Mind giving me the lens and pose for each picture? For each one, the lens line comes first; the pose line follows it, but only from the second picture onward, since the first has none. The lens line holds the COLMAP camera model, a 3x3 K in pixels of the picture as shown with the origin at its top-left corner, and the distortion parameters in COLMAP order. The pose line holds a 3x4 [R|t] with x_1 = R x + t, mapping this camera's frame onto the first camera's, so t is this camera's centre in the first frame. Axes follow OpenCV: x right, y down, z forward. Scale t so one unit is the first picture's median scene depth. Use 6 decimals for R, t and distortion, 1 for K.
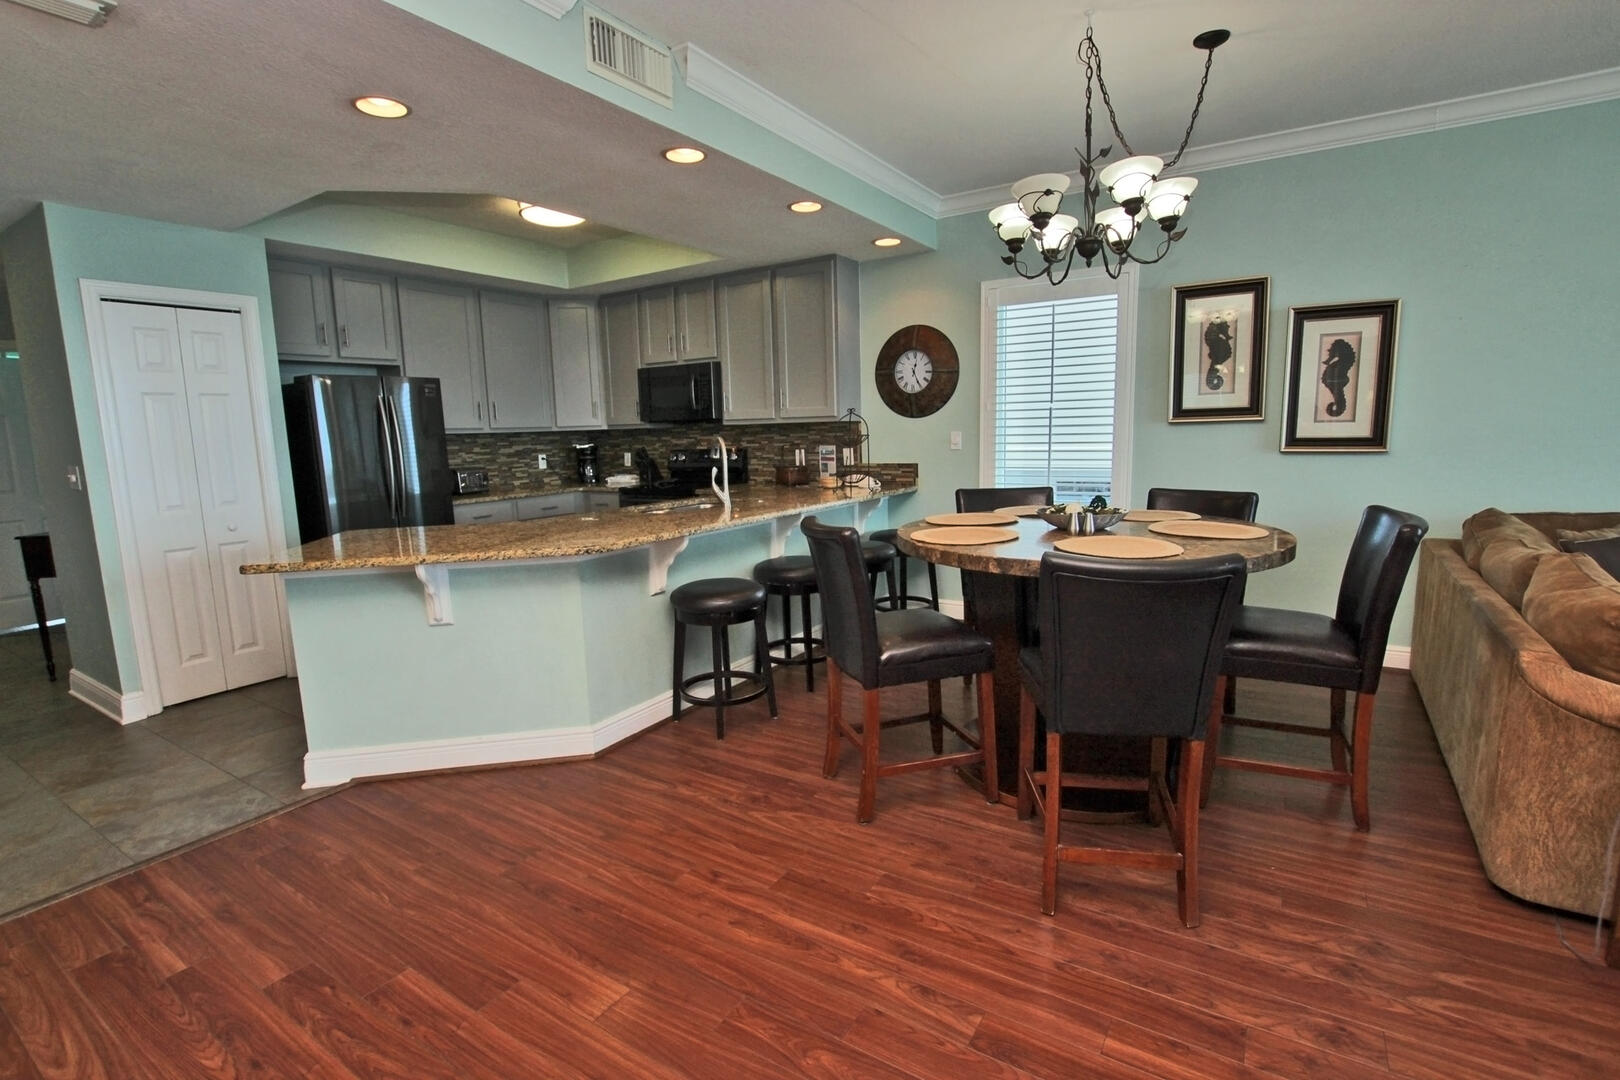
lens RADIAL K [[751.5, 0, 809.4], [0, 751.5, 542.3], [0, 0, 1]] dist [-0.033834, 0.004790]
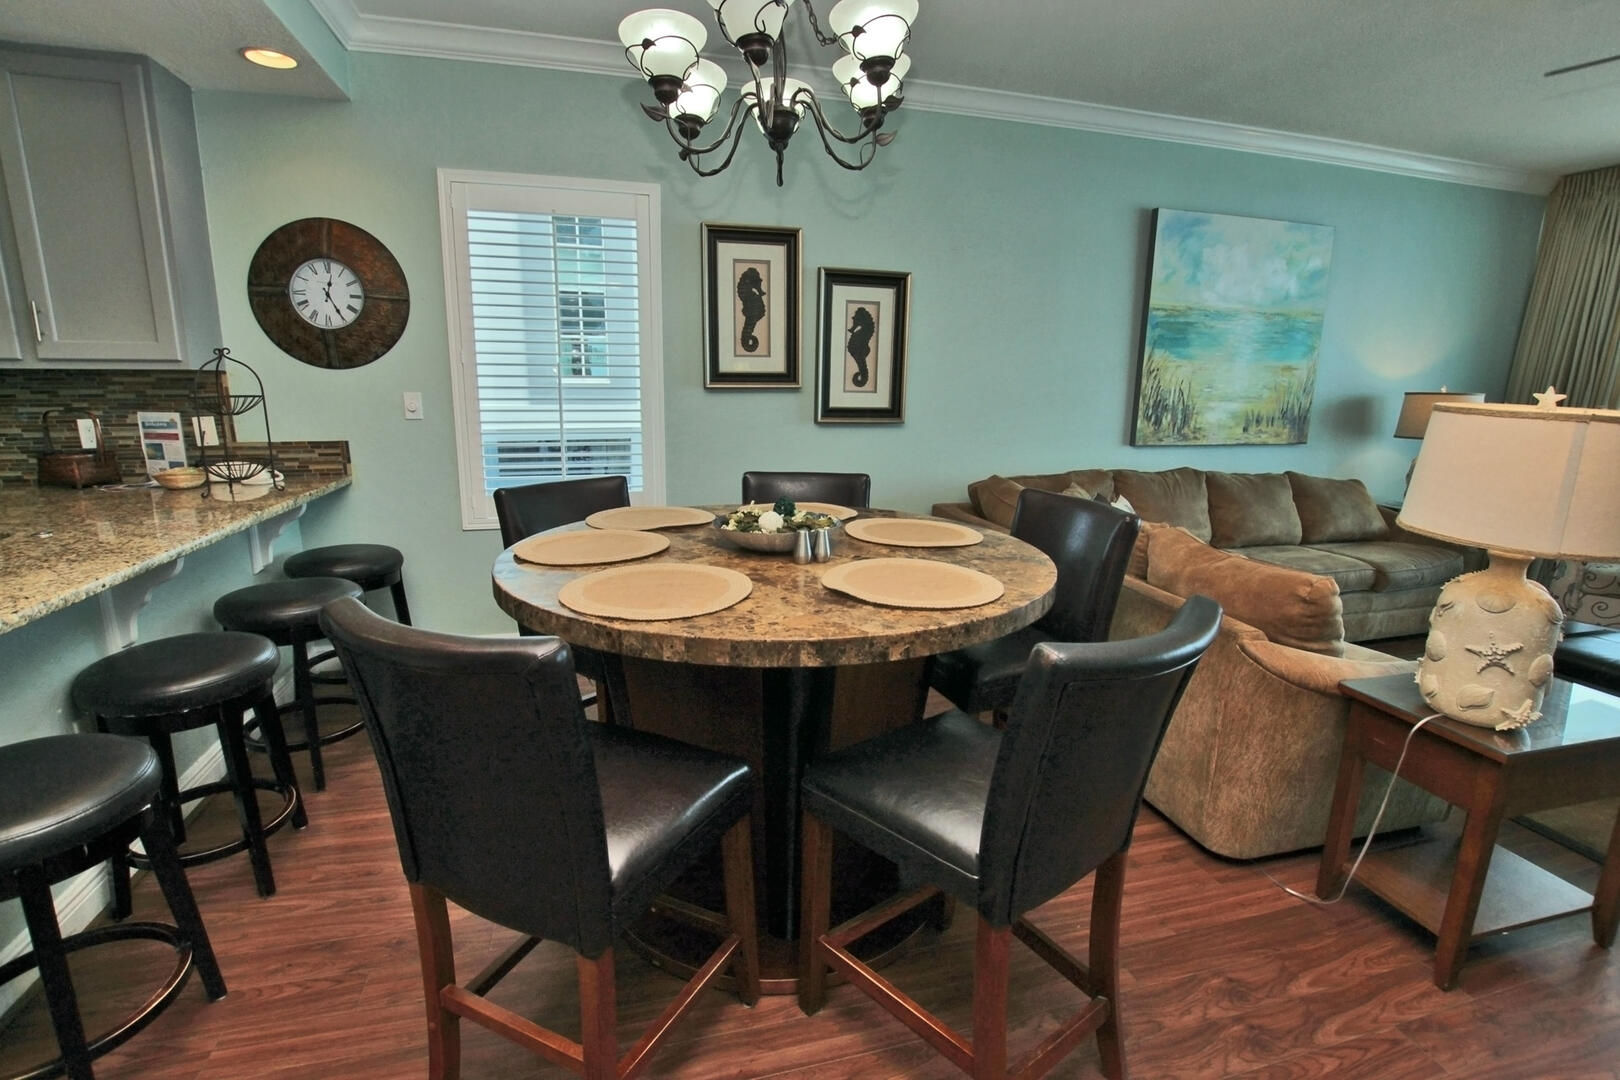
lens RADIAL K [[751.5, 0, 810.7], [0, 751.5, 545.2], [0, 0, 1]] dist [-0.033834, 0.004790]
pose [[0.666770, -0.124399, 0.734808, -0.072506], [0.078815, 0.992212, 0.096459, -0.048569], [-0.741084, -0.006402, 0.671381, 0.292633]]
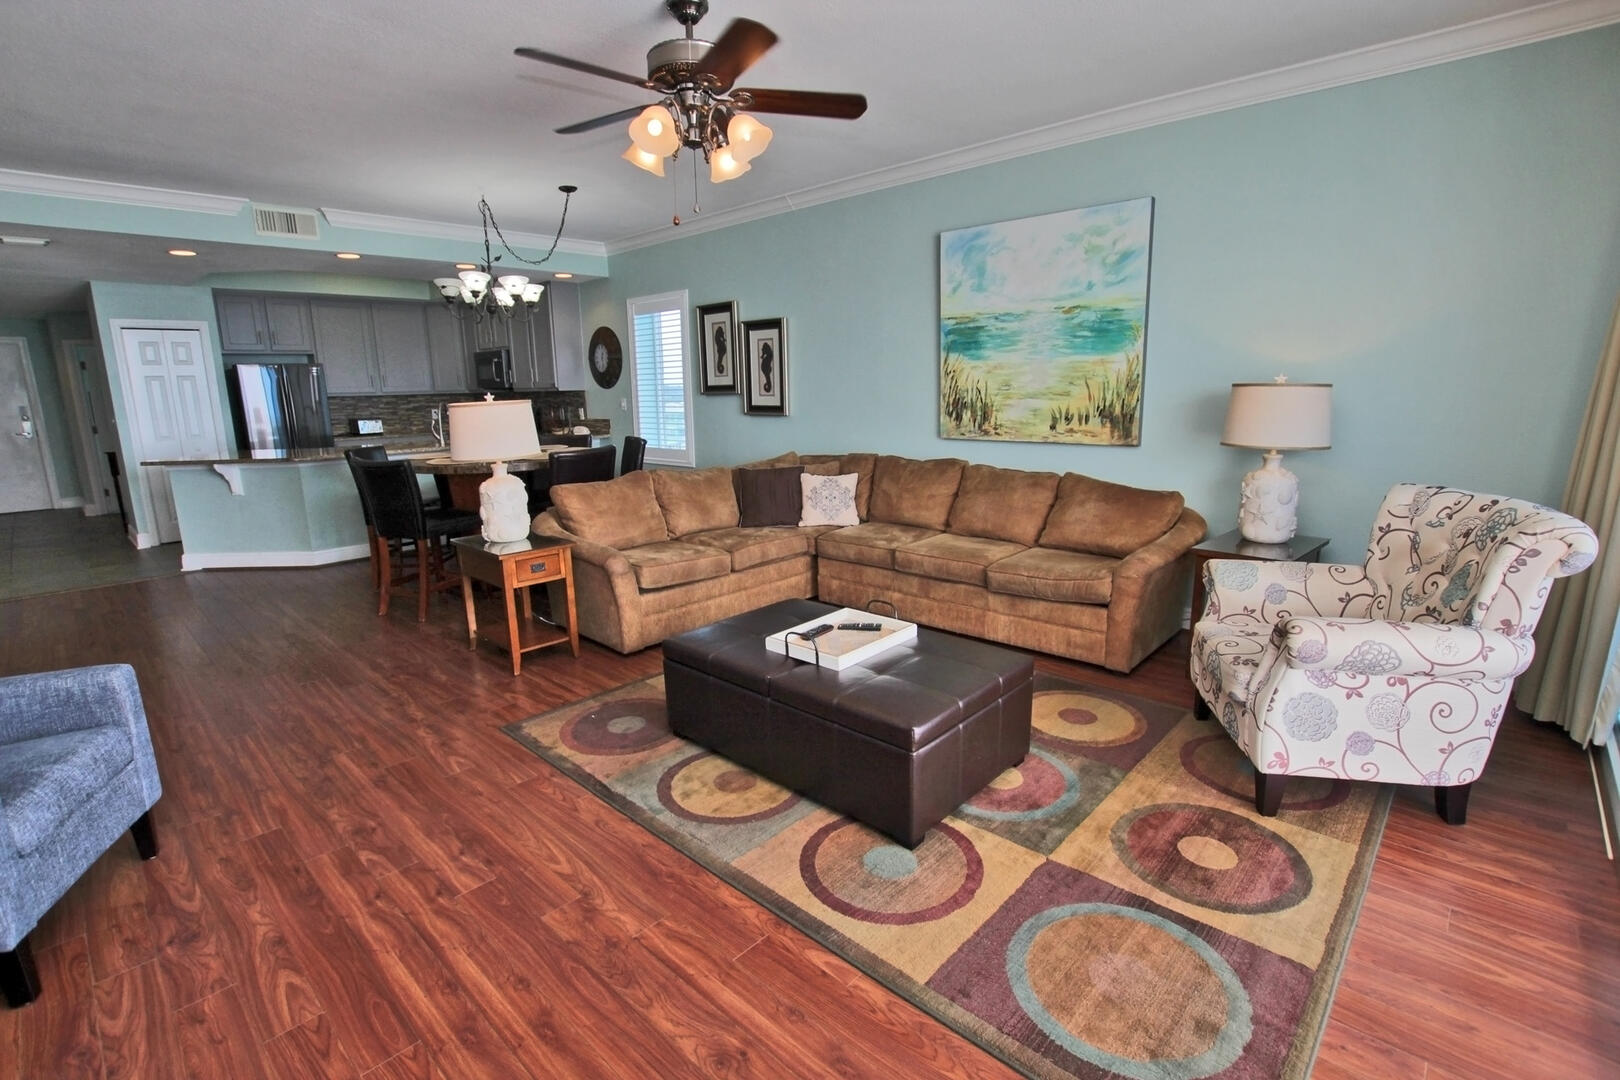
lens RADIAL K [[751.5, 0, 810.4], [0, 751.5, 543.8], [0, 0, 1]] dist [-0.033834, 0.004790]
pose [[0.982557, 0.047313, -0.179841, 0.856276], [-0.035557, 0.997049, 0.068042, 0.028837], [0.182529, -0.060461, 0.981340, -0.431217]]
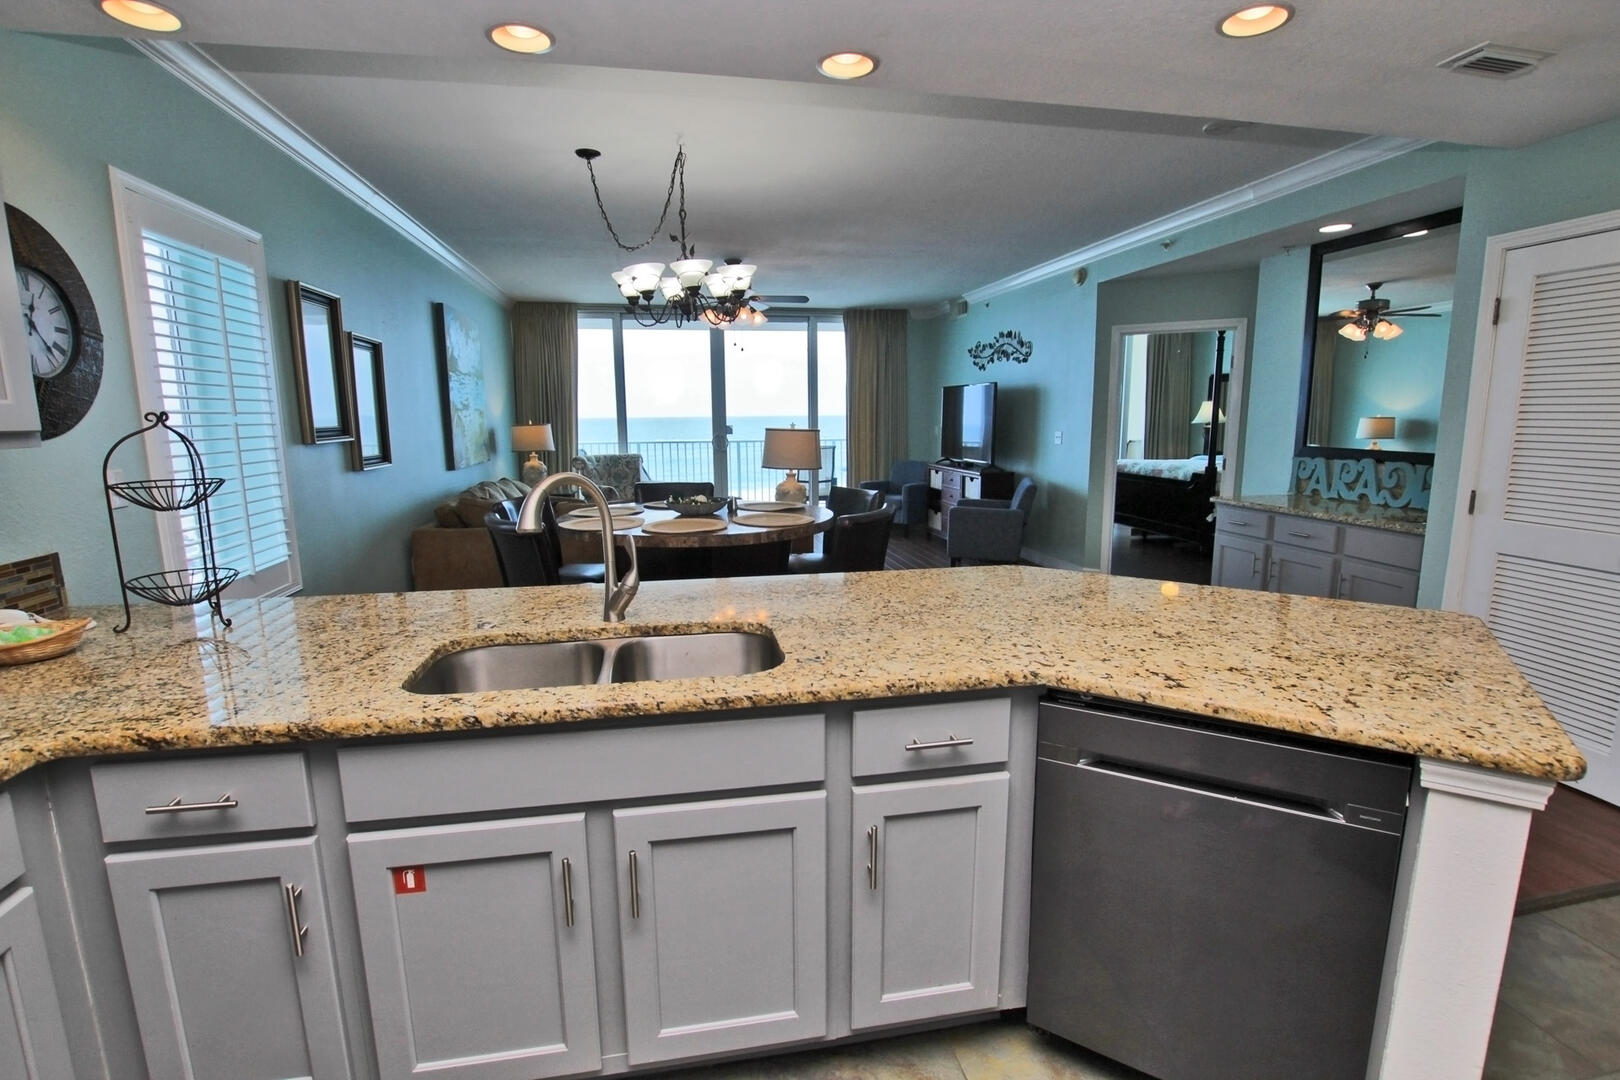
lens RADIAL K [[751.5, 0, 811.6], [0, 751.5, 539.7], [0, 0, 1]] dist [-0.033834, 0.004790]
pose [[-0.692200, -0.085526, 0.716620, -0.436970], [0.132916, 0.960861, 0.243063, -0.159589], [-0.709360, 0.263499, -0.653740, 1.008252]]
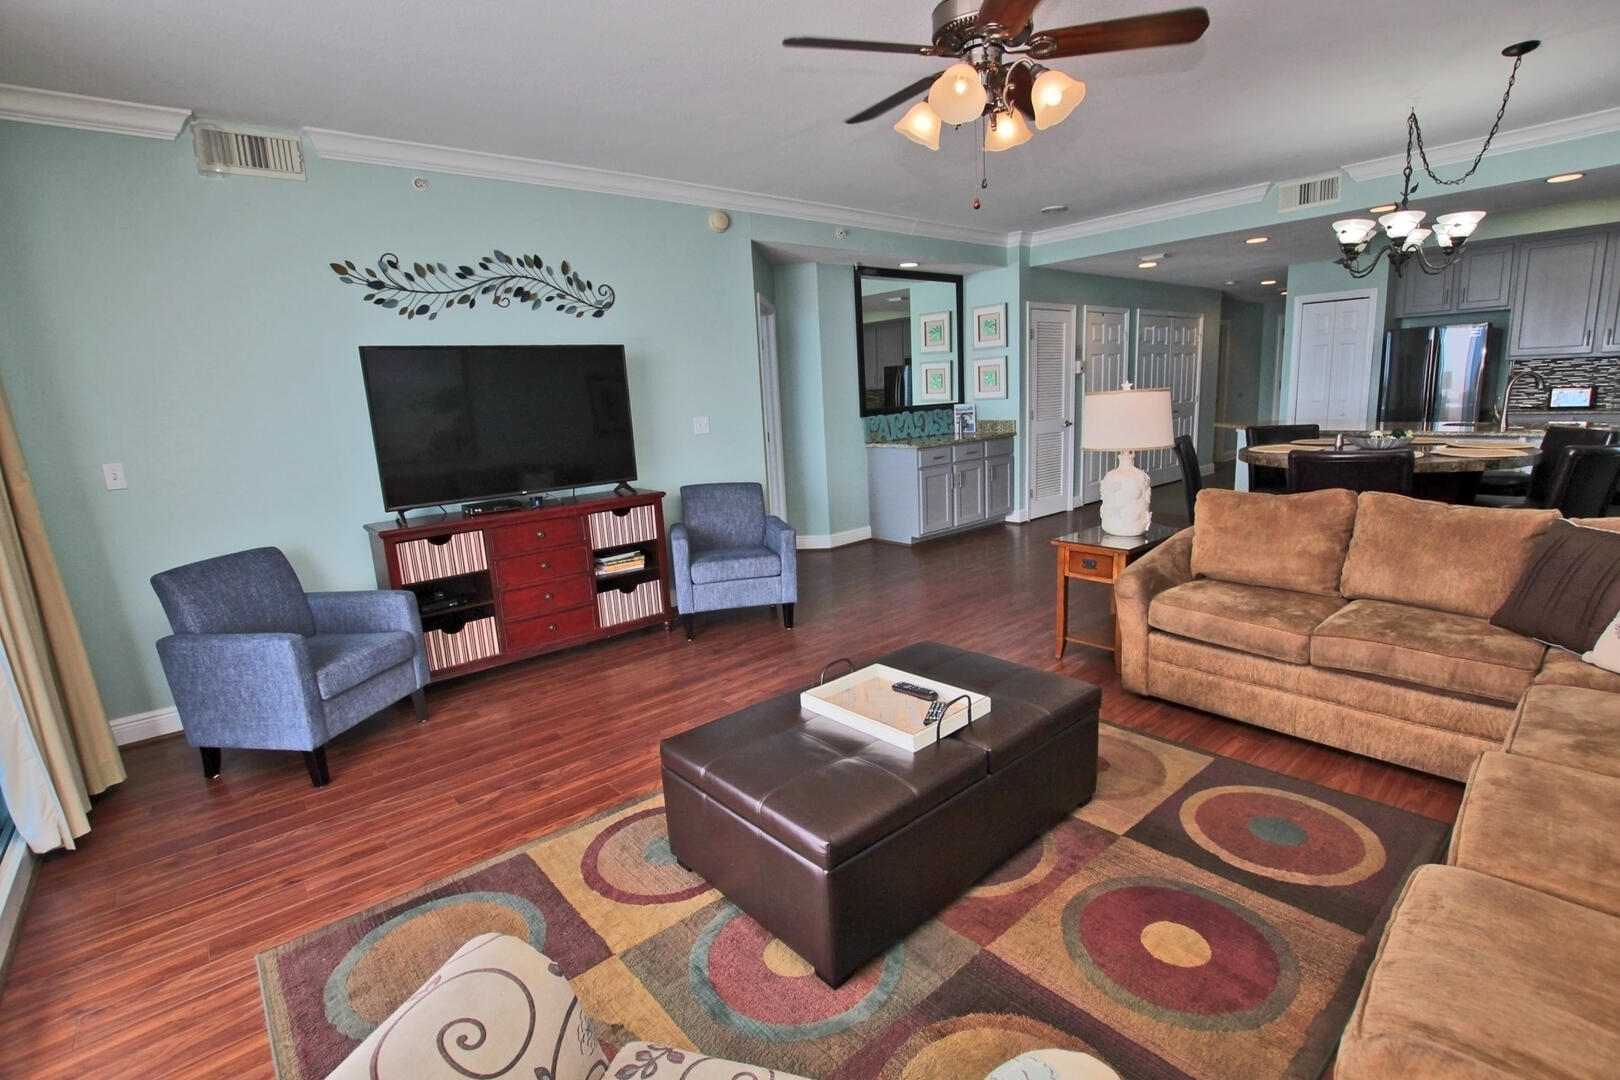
lens RADIAL K [[751.5, 0, 812.2], [0, 751.5, 542.3], [0, 0, 1]] dist [-0.033834, 0.004790]
pose [[-0.288007, 0.232556, -0.928961, 1.208217], [-0.080753, 0.960712, 0.265541, -0.080072], [0.954217, 0.151494, -0.257913, 0.188129]]
